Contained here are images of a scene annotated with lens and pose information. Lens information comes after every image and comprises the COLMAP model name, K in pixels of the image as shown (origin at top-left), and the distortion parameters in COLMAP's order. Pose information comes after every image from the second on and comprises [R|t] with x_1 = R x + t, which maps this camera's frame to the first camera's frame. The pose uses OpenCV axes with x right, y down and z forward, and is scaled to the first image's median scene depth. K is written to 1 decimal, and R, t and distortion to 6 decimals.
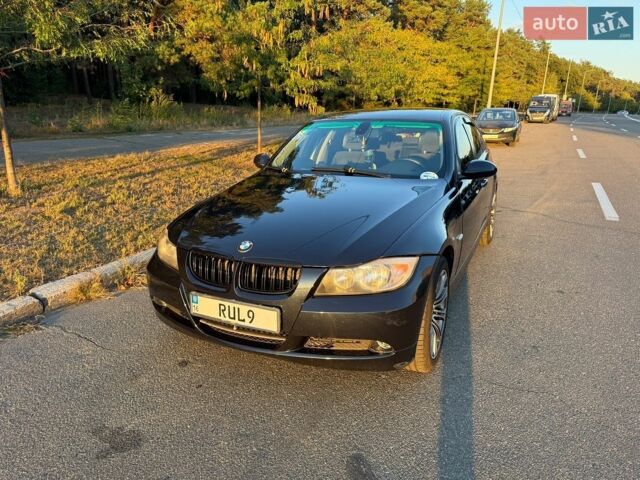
lens RADIAL K [[458.2, 0, 320.0], [0, 458.2, 240.0], [0, 0, 1]] dist [0.016807, 0.000515]
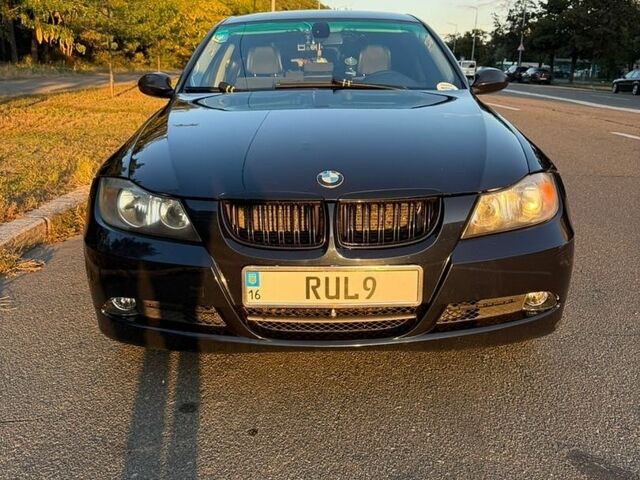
lens RADIAL K [[606.8, 0, 320.0], [0, 606.8, 240.0], [0, 0, 1]] dist [0.032000, -0.013461]
pose [[0.901728, -0.117131, 0.416133, -0.521729], [0.117021, 0.992792, 0.025870, 0.072669], [-0.416164, 0.025369, 0.908936, 0.279736]]
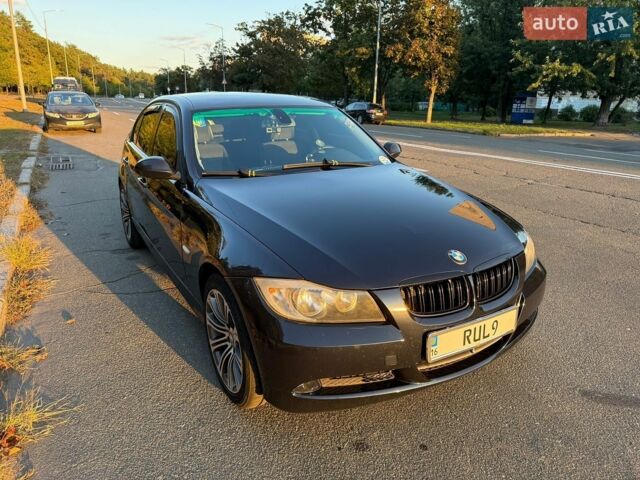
lens RADIAL K [[458.2, 0, 320.0], [0, 458.2, 240.0], [0, 0, 1]] dist [0.016807, 0.000515]
pose [[0.572154, -0.245665, 0.782488, -0.977121], [0.220619, 0.965019, 0.141655, -0.195639], [-0.789916, 0.091583, 0.606338, 0.683801]]
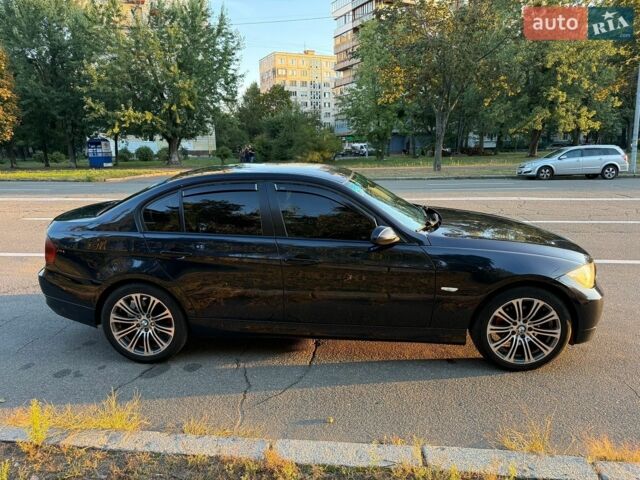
lens RADIAL K [[458.2, 0, 320.0], [0, 458.2, 240.0], [0, 0, 1]] dist [0.016807, 0.000515]
pose [[-0.305034, -0.212940, 0.928230, -1.458625], [0.286414, 0.909046, 0.302660, -0.764939], [-0.908252, 0.358179, -0.216302, 2.212726]]
